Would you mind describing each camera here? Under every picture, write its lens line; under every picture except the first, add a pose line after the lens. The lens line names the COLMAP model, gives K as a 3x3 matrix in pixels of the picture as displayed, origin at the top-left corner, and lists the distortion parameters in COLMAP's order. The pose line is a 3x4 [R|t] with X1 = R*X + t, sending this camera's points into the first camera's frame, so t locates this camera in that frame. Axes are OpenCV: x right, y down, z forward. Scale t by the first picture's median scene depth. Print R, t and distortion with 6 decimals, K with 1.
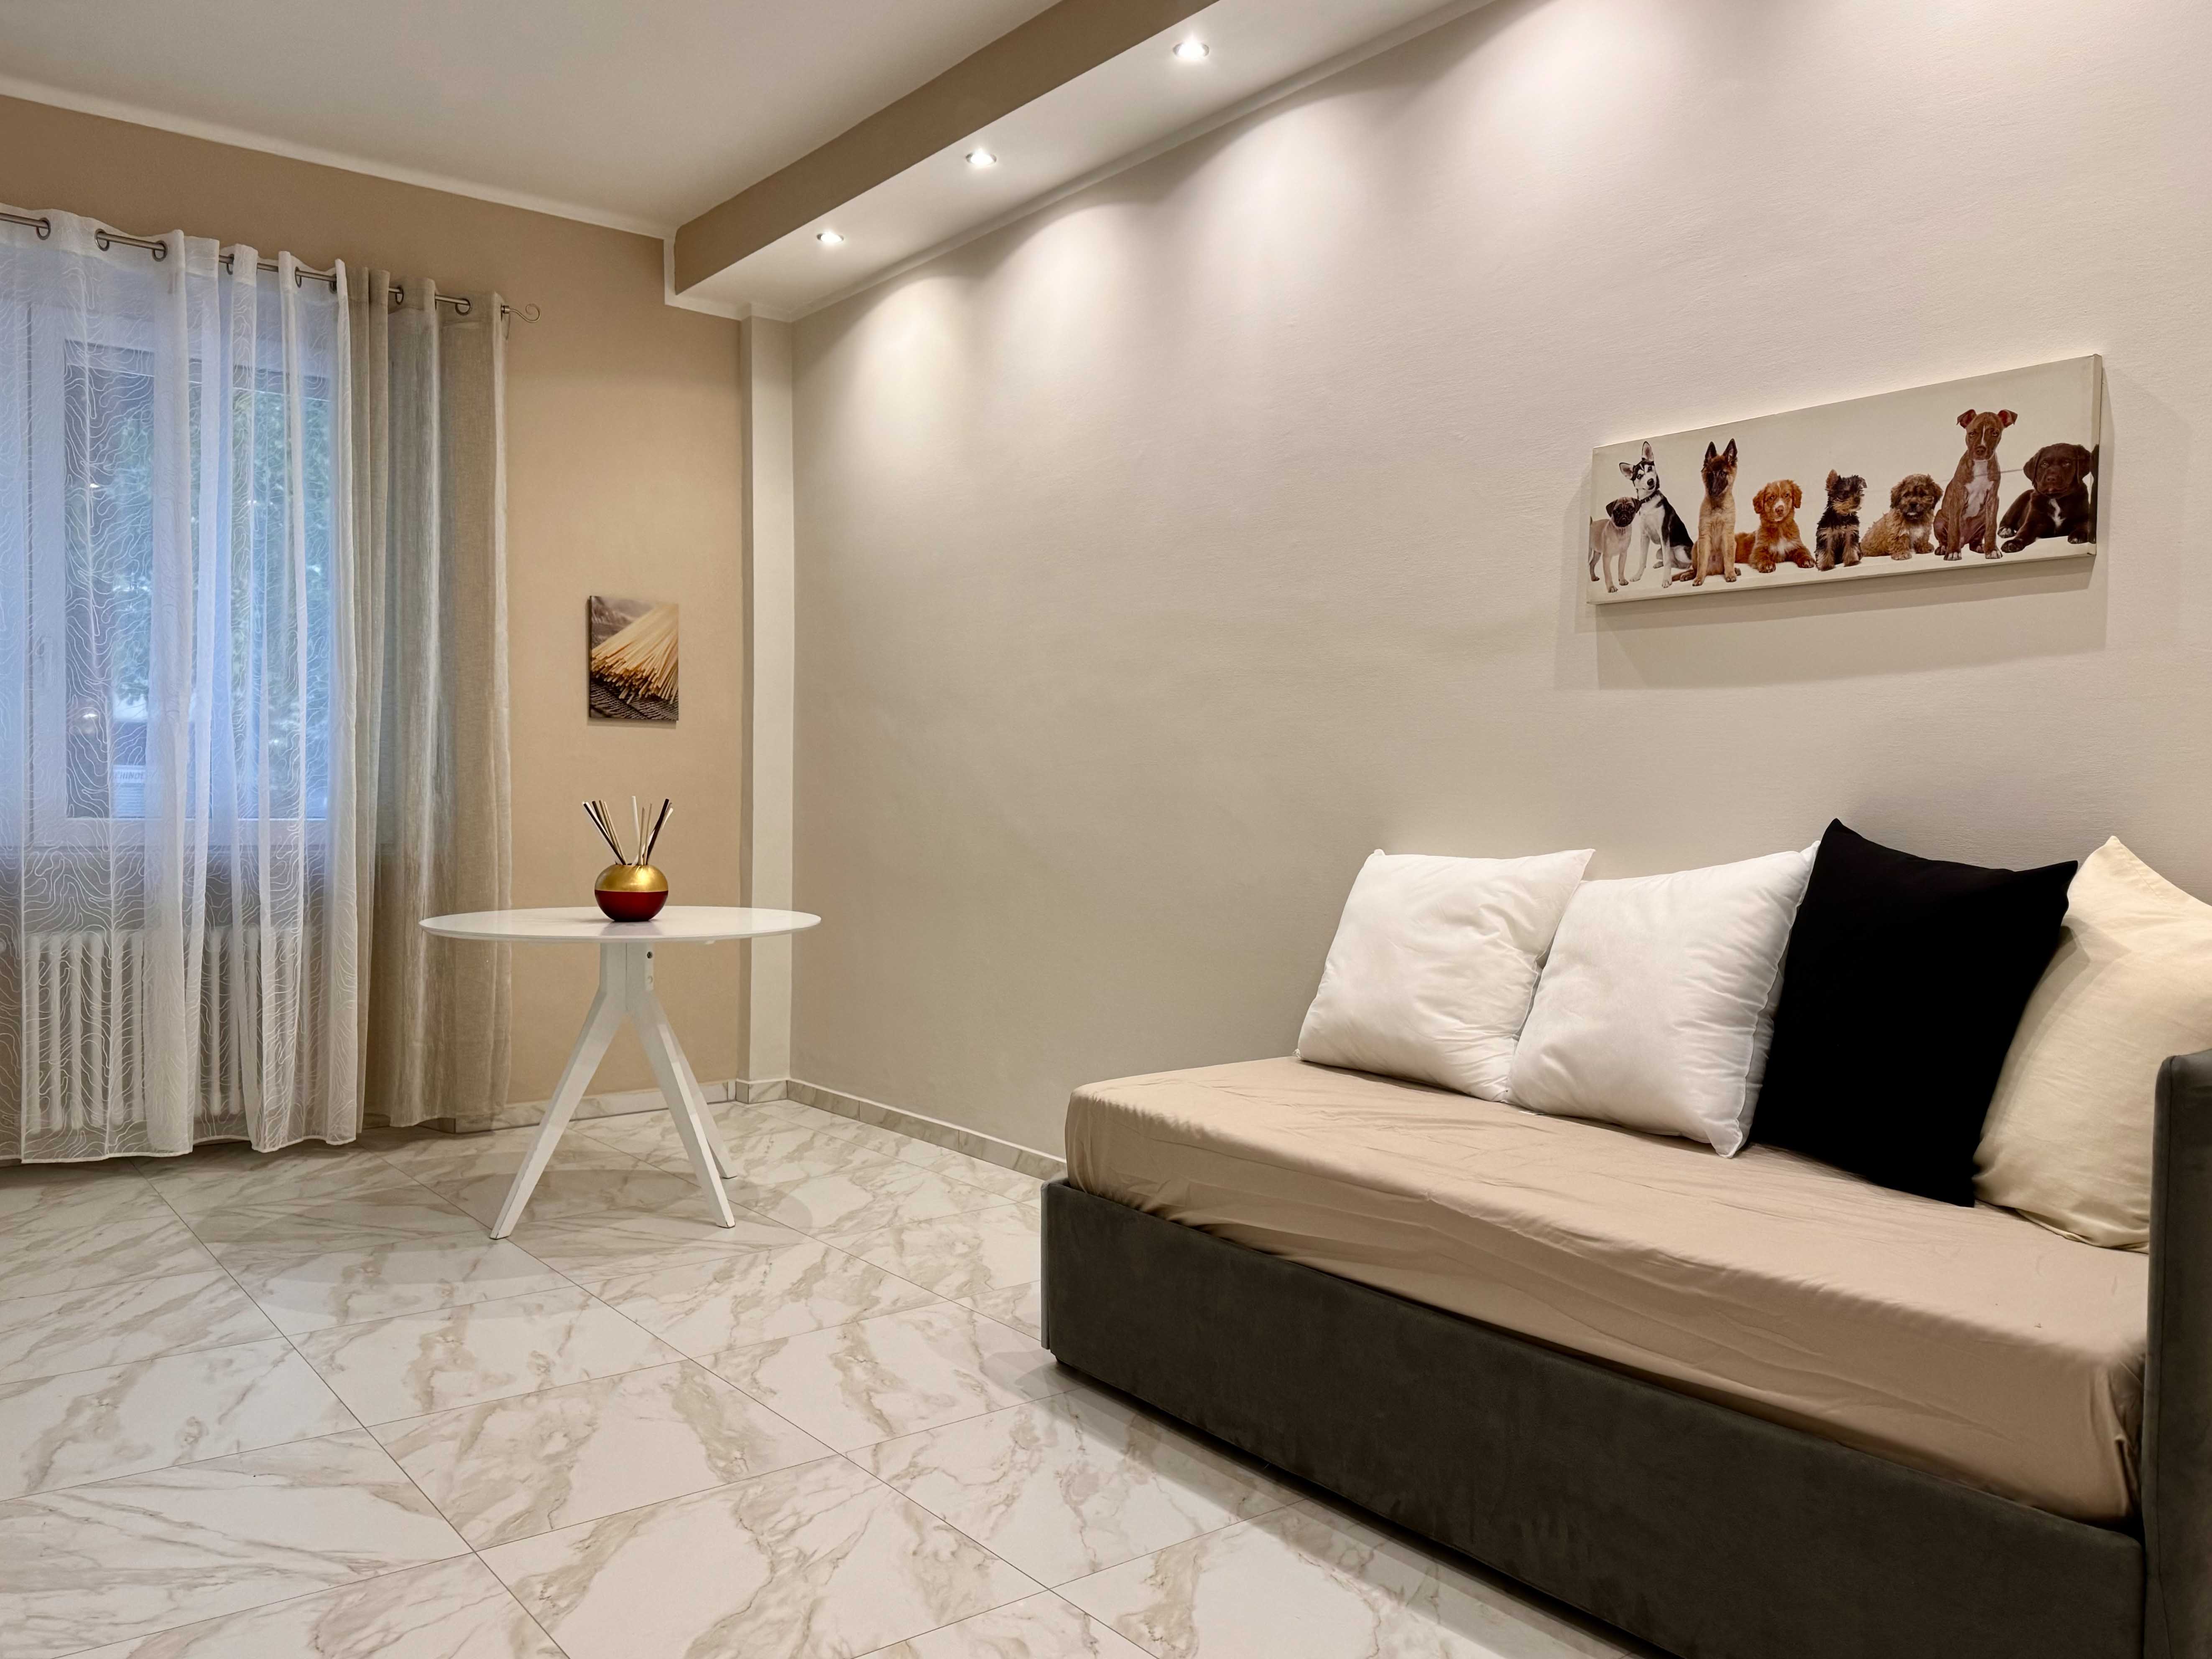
lens RADIAL K [[1692.4, 0, 1120.8], [0, 1692.4, 823.5], [0, 0, 1]] dist [0.061216, -0.079300]
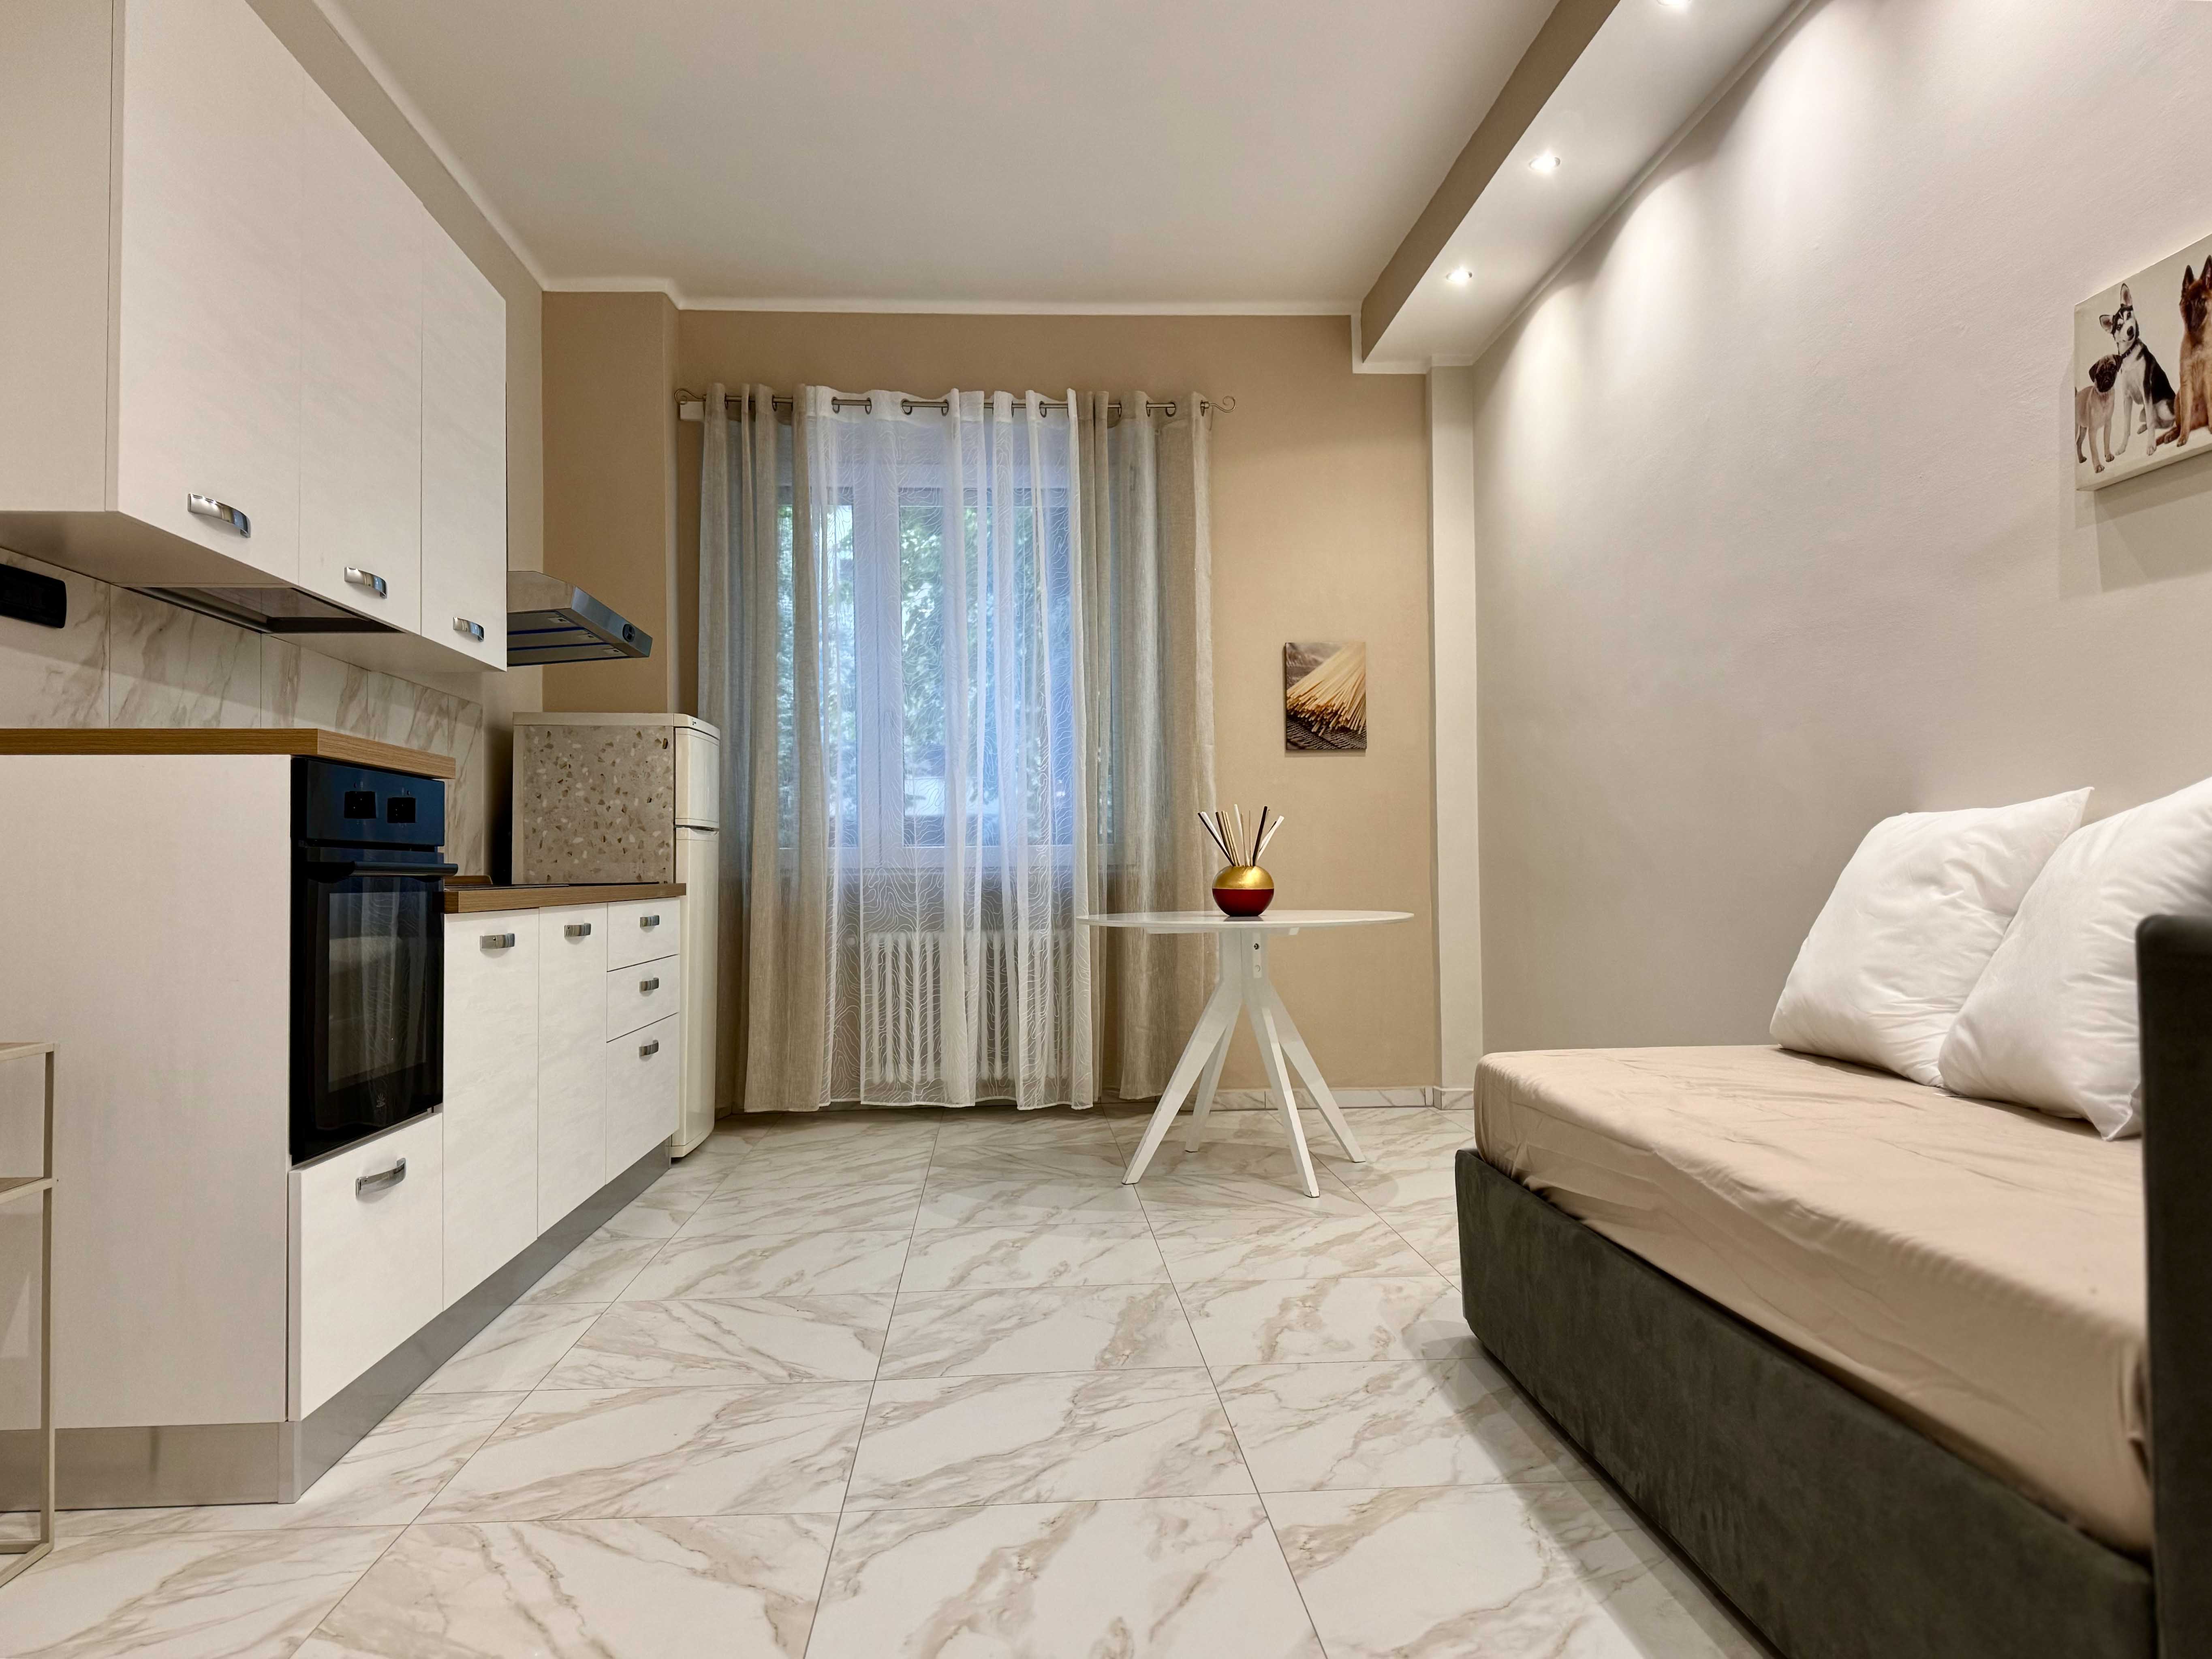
lens RADIAL K [[1625.1, 0, 1100.4], [0, 1625.1, 826.5], [0, 0, 1]] dist [0.085622, -0.122215]
pose [[0.824309, -0.038334, -0.564841, 0.333241], [0.013744, 0.998766, -0.047725, 0.065379], [0.565973, 0.031577, 0.823819, 0.080145]]
